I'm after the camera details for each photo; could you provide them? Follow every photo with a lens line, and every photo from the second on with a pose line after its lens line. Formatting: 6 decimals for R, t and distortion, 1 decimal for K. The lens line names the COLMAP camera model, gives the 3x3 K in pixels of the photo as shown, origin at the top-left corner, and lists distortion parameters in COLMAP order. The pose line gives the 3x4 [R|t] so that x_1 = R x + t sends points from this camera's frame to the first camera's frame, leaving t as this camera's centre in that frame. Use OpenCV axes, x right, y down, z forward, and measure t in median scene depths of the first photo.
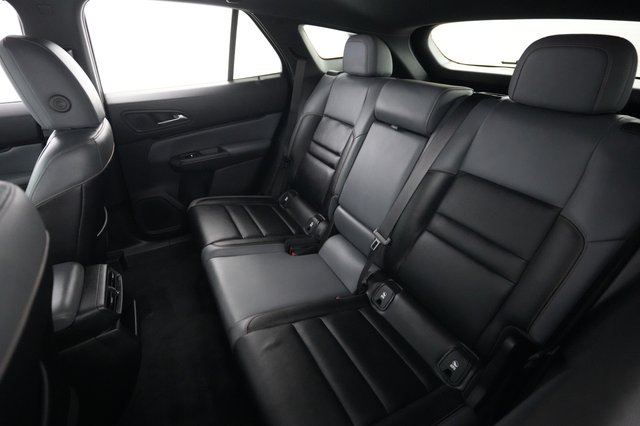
lens RADIAL K [[302.3, 0, 319.2], [0, 302.3, 204.1], [0, 0, 1]] dist [-0.020295, 0.000567]
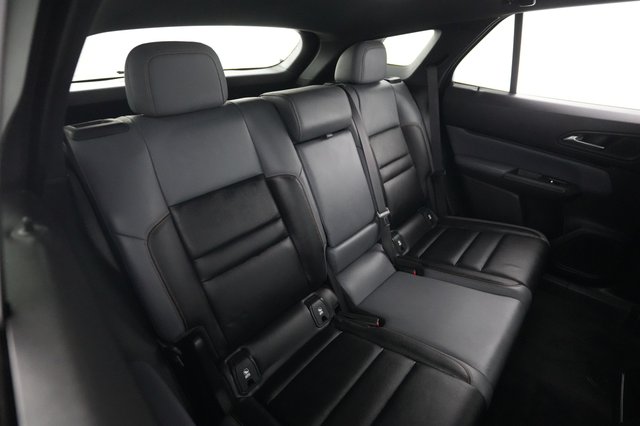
lens RADIAL K [[302.3, 0, 319.2], [0, 302.3, 204.1], [0, 0, 1]] dist [-0.020295, 0.000567]
pose [[-0.305215, -0.456438, 0.835768, -0.539650], [0.474800, 0.687836, 0.549041, -0.533873], [-0.825475, 0.564398, 0.006779, 0.928575]]
